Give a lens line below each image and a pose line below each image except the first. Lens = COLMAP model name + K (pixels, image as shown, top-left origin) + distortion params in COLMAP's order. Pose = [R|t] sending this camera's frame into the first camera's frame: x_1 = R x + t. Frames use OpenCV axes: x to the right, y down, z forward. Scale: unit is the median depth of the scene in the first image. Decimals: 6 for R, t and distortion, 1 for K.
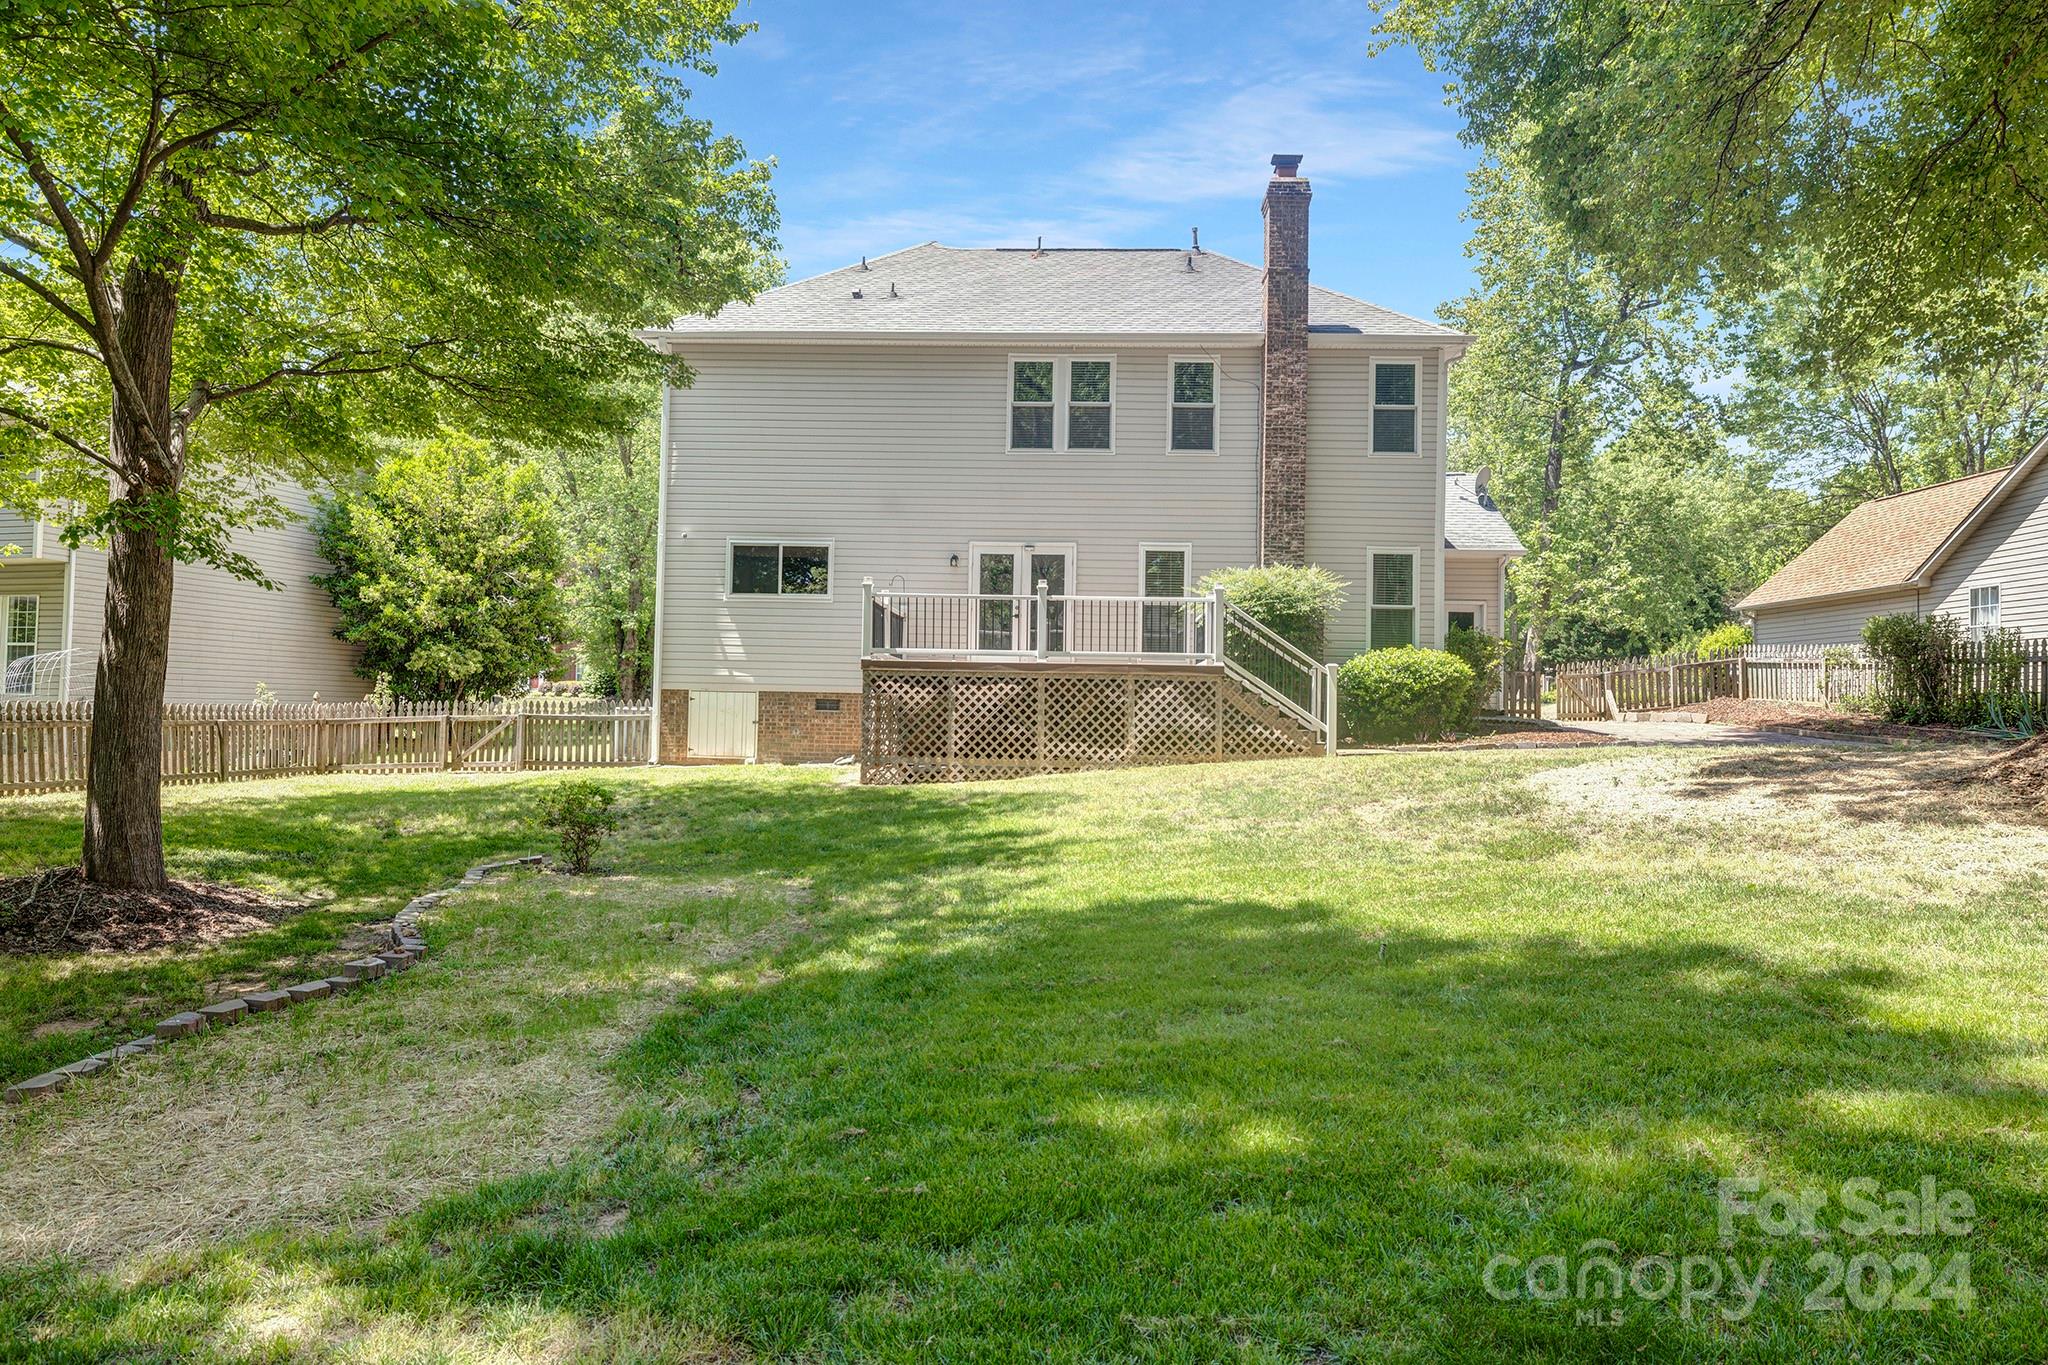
lens RADIAL K [[1292.5, 0, 1024.0], [0, 1292.5, 682.5], [0, 0, 1]] dist [-0.003551, -0.000743]
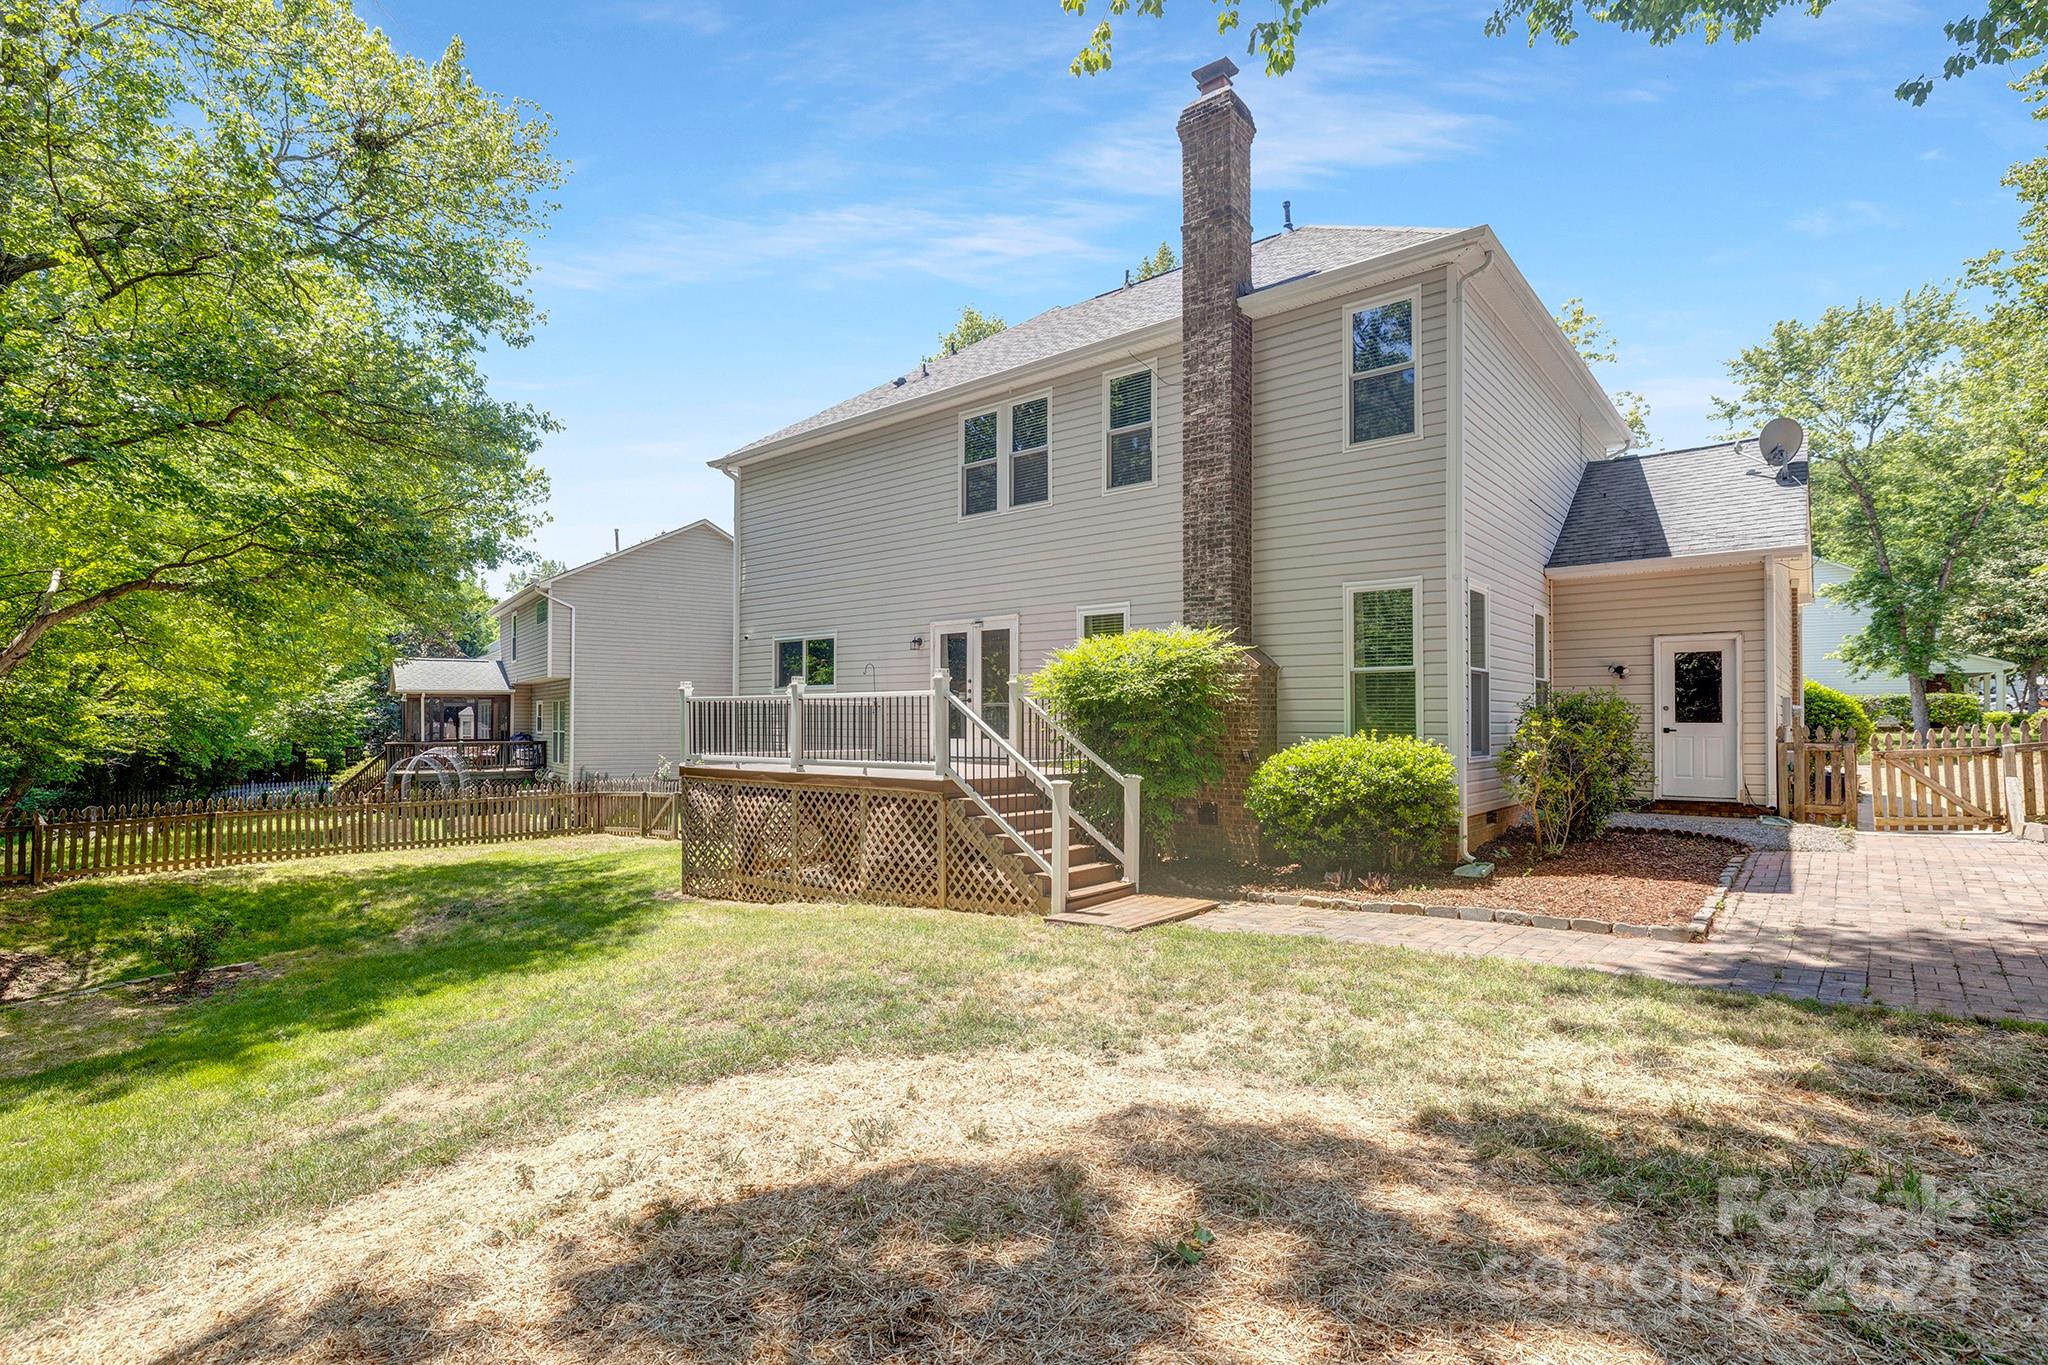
lens RADIAL K [[975.9, 0, 1023.4], [0, 975.9, 715.4], [0, 0, 1]] dist [0.003433, 0.000367]
pose [[0.787505, -0.021790, -0.615923, 0.450425], [0.032321, 0.999460, 0.005966, -0.043802], [0.615460, -0.024605, 0.787784, 0.484363]]
